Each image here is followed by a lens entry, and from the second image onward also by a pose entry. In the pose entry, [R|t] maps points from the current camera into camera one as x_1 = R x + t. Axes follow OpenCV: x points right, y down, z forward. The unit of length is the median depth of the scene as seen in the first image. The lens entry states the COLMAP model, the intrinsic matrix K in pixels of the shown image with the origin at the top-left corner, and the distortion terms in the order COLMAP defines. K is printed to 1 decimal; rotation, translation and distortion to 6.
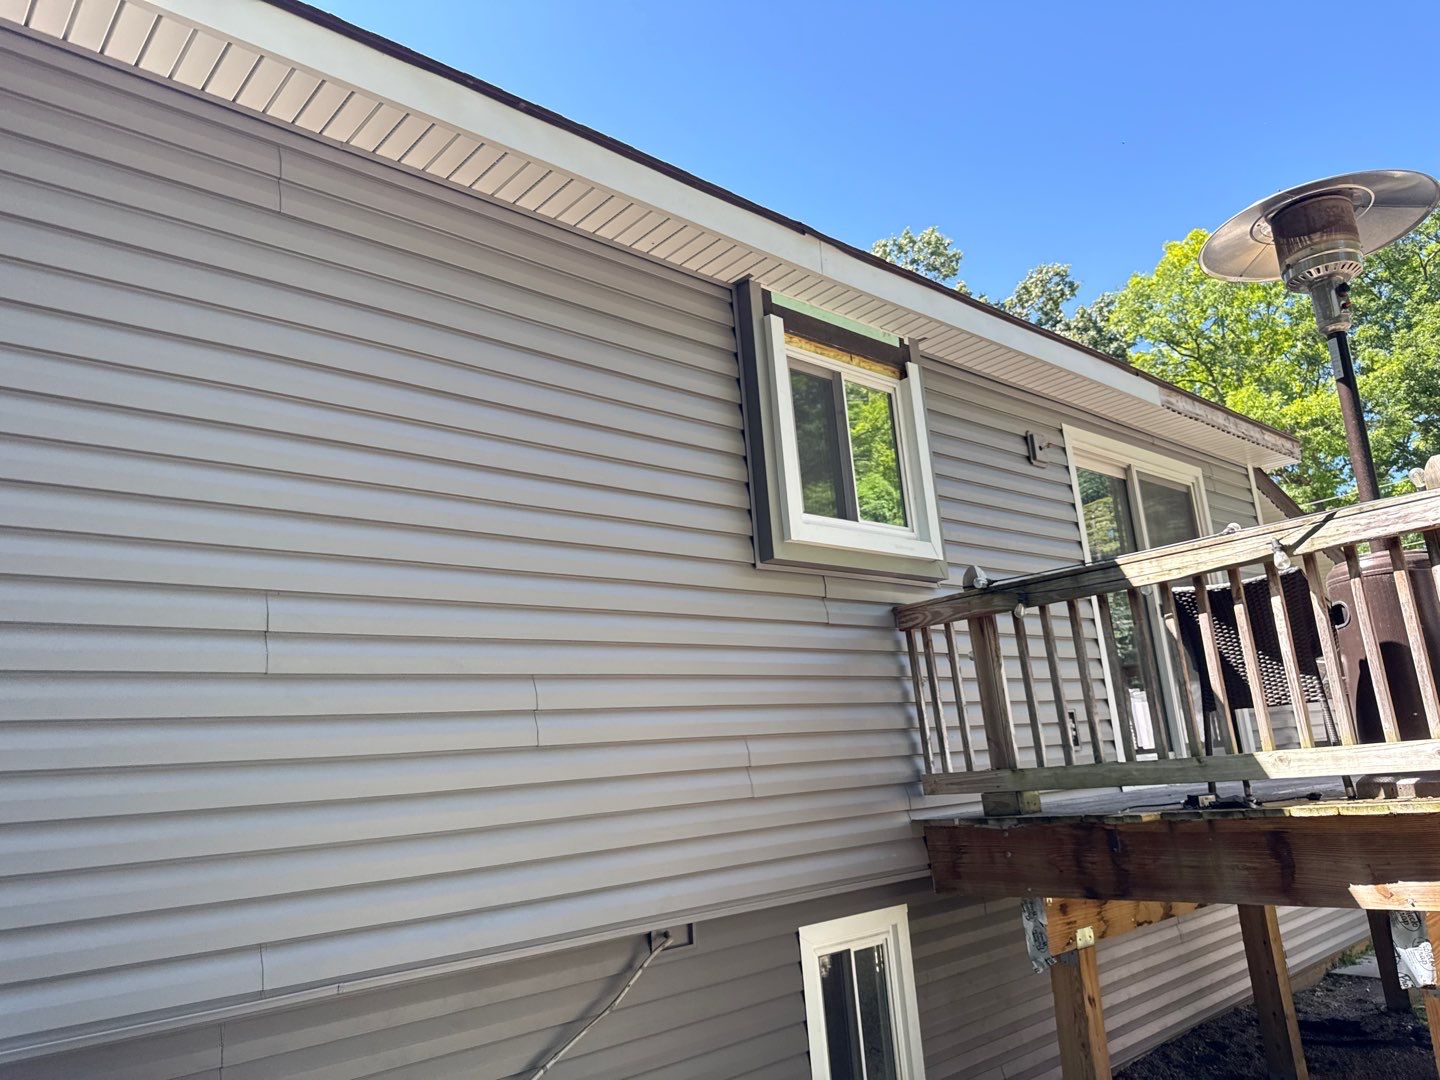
lens RADIAL K [[1056.6, 0, 720.0], [0, 1056.6, 540.0], [0, 0, 1]] dist [0.001648, -0.005542]
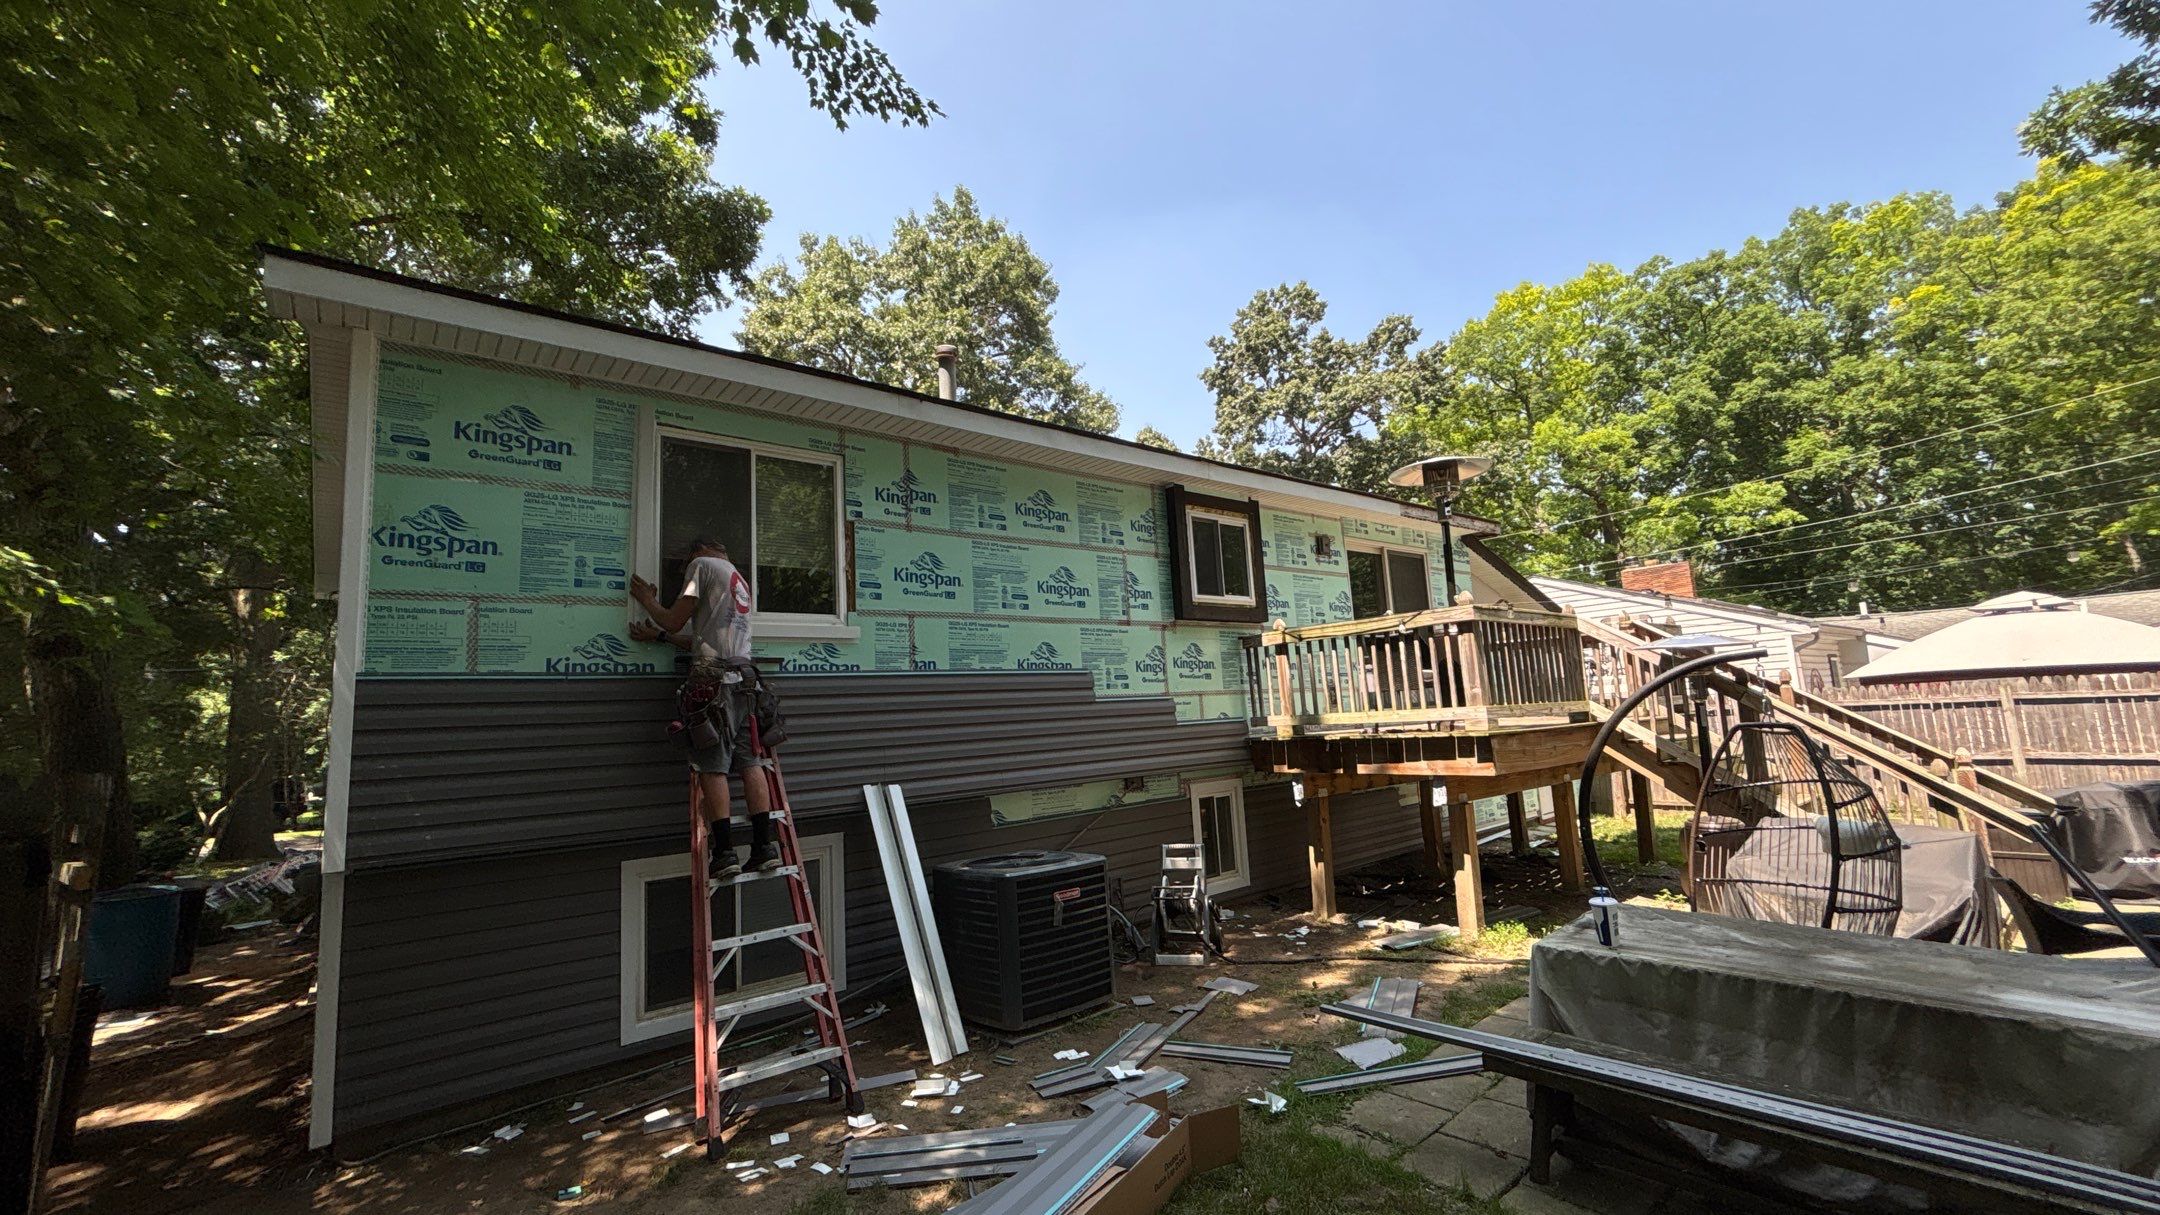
lens RADIAL K [[867.5, 0, 1074.6], [0, 867.5, 606.3], [0, 0, 1]] dist [0.012340, 0.000094]
pose [[0.998155, 0.012152, -0.059483, -0.063265], [-0.006040, 0.994779, 0.101872, -0.184470], [0.060411, -0.101325, 0.993018, -0.771136]]
